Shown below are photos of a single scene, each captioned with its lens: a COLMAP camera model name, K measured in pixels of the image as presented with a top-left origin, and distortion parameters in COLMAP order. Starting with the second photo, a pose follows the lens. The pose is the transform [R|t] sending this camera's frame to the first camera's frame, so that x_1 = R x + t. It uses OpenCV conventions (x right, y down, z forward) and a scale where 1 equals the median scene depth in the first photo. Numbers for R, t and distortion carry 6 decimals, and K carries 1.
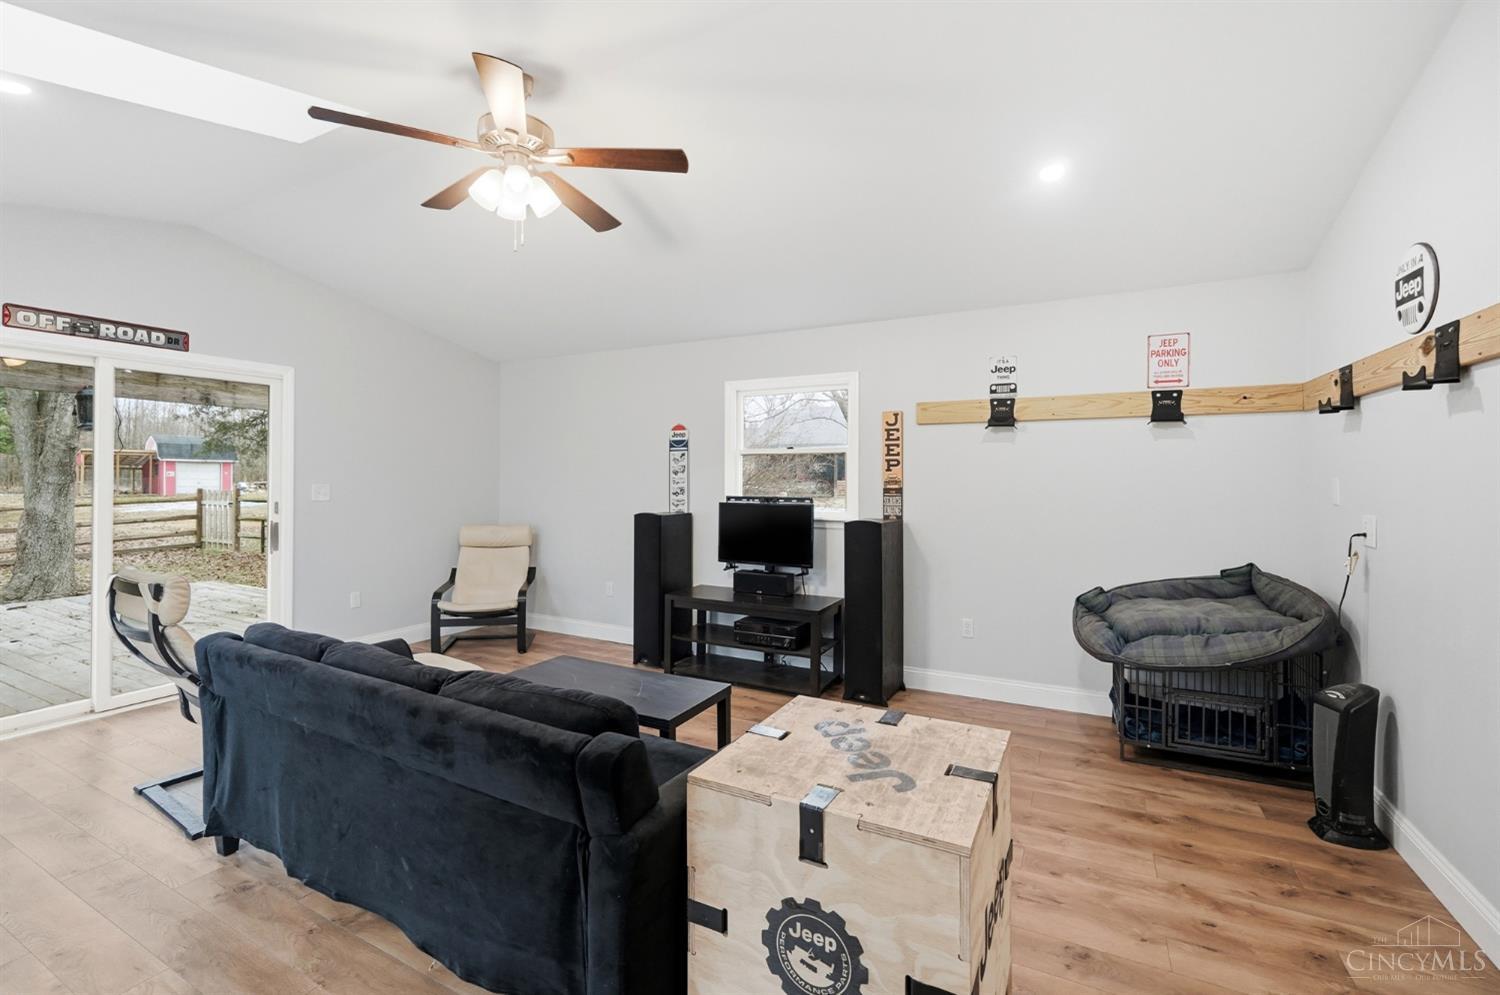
lens RADIAL K [[634.1, 0, 742.1], [0, 634.1, 484.7], [0, 0, 1]] dist [-0.014229, 0.002335]
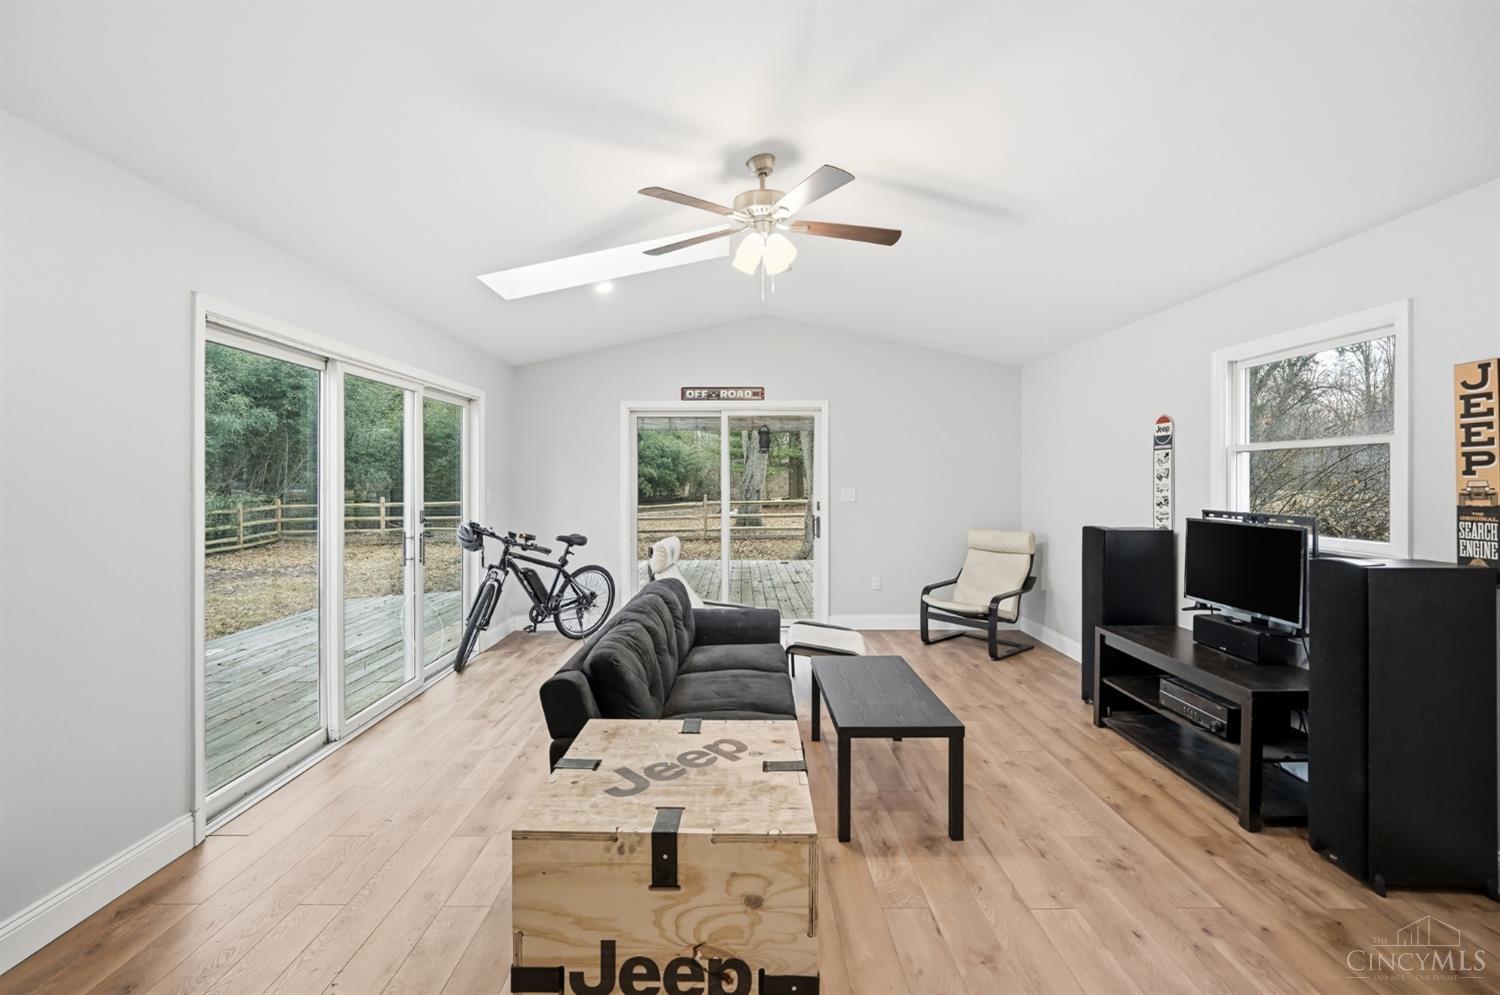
lens RADIAL K [[634.1, 0, 742.3], [0, 634.1, 487.1], [0, 0, 1]] dist [-0.014229, 0.002335]
pose [[0.481317, 0.006709, -0.876521, 0.374993], [-0.006294, 0.999971, 0.004197, -0.008447], [0.876524, 0.003497, 0.481346, 0.201651]]
